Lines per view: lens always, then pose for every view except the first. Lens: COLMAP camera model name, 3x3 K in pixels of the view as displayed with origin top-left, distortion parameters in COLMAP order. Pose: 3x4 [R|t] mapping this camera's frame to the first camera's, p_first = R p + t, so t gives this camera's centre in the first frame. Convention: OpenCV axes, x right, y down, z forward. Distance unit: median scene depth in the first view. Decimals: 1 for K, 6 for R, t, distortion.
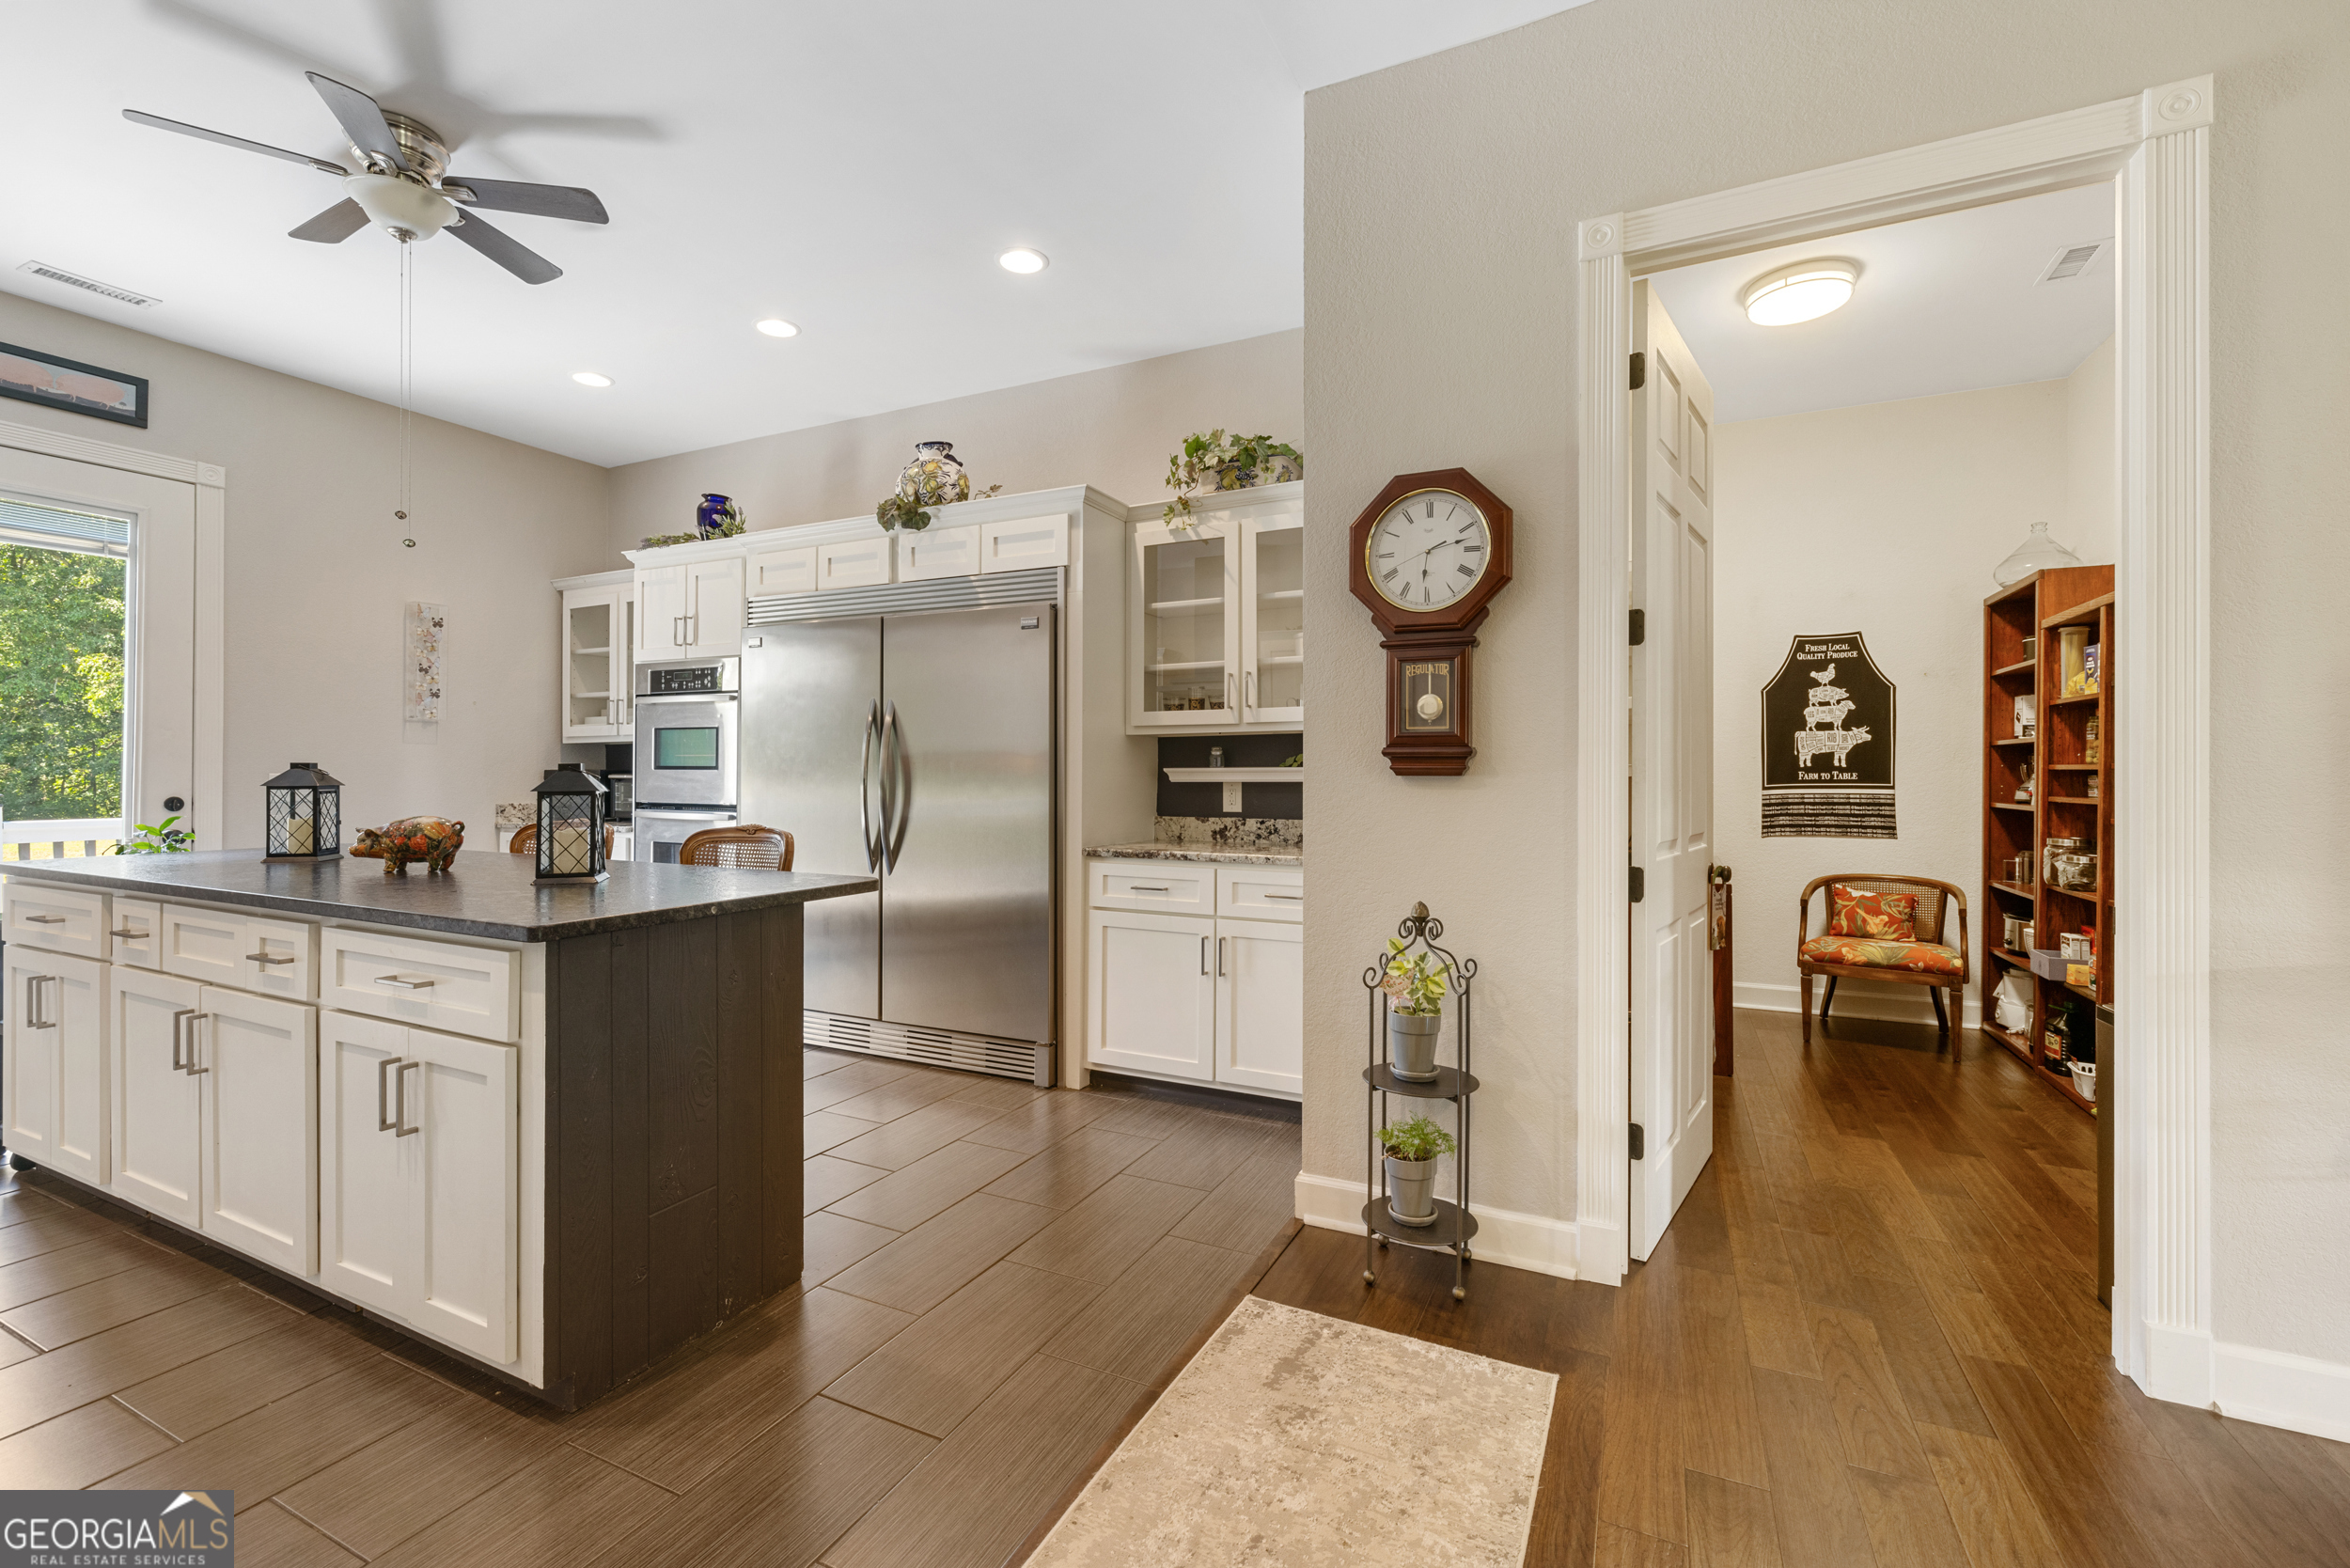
lens RADIAL K [[1002.5, 0, 1174.6], [0, 1002.5, 770.4], [0, 0, 1]] dist [0.002741, 0.000228]
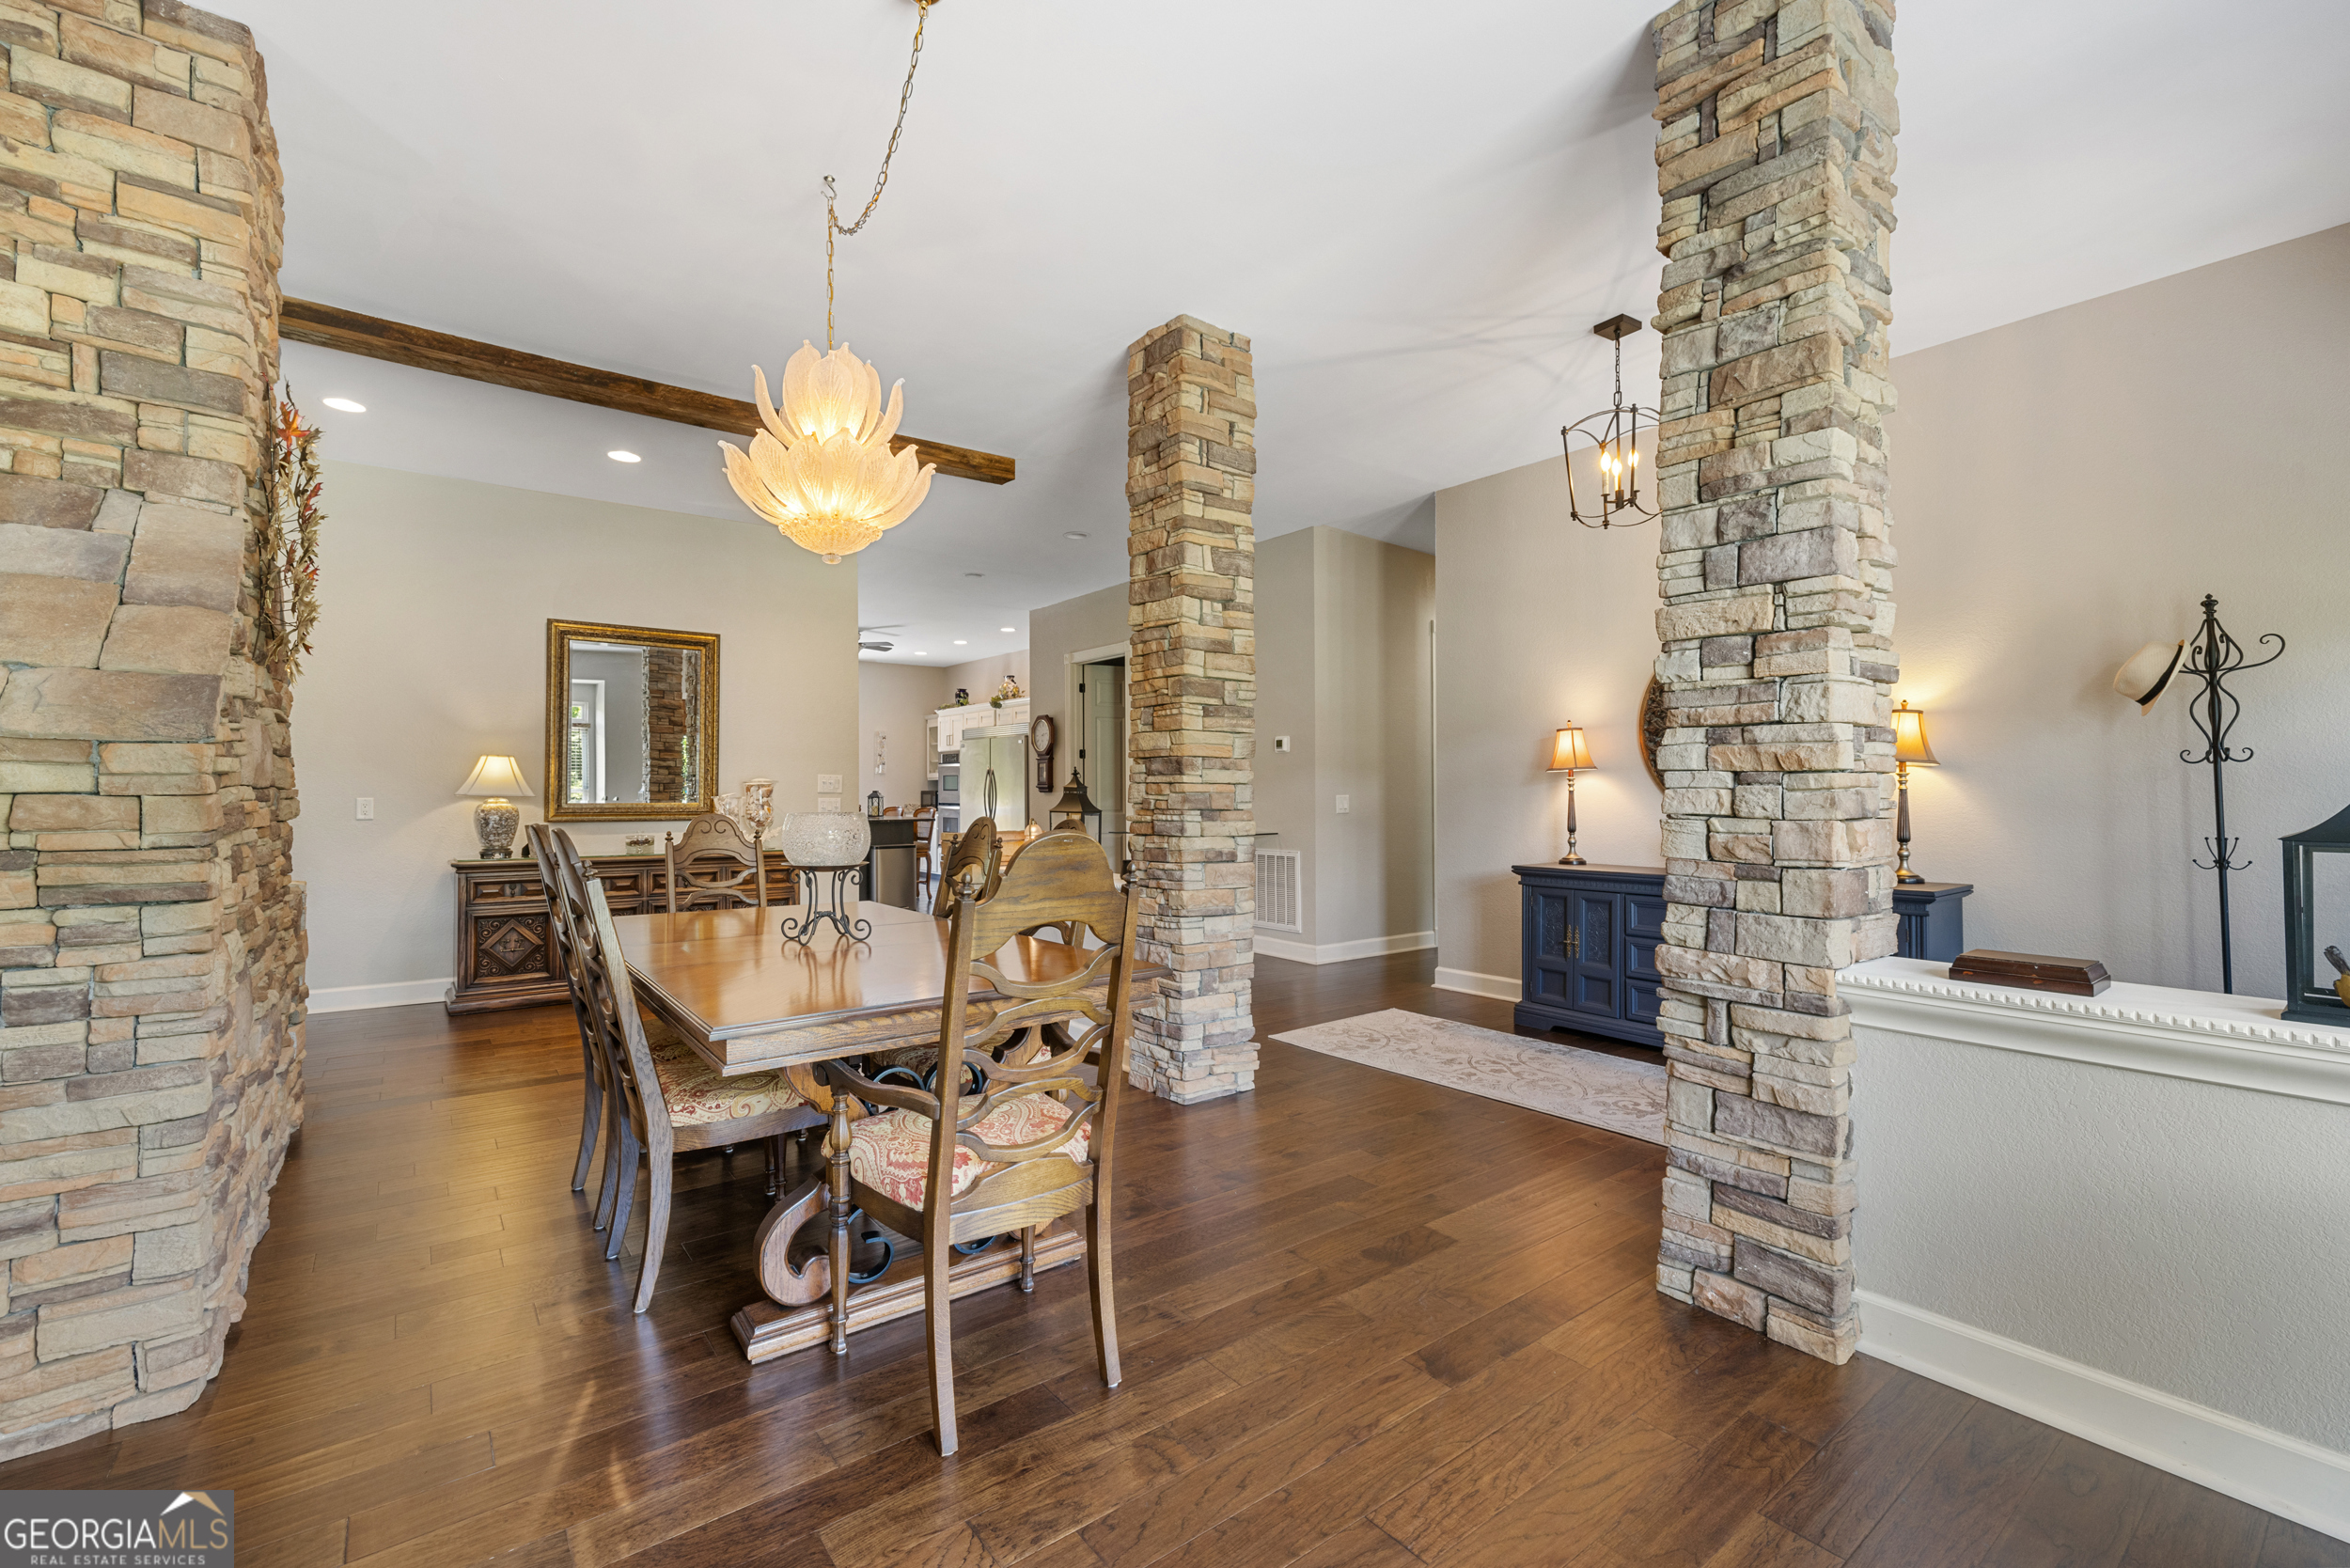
lens RADIAL K [[1002.5, 0, 1174.3], [0, 1002.5, 786.2], [0, 0, 1]] dist [0.002741, 0.000228]
pose [[0.899481, -0.007063, -0.436903, 1.630751], [0.007982, 0.999968, 0.000267, -0.010877], [0.436887, -0.003728, 0.899509, -1.555168]]
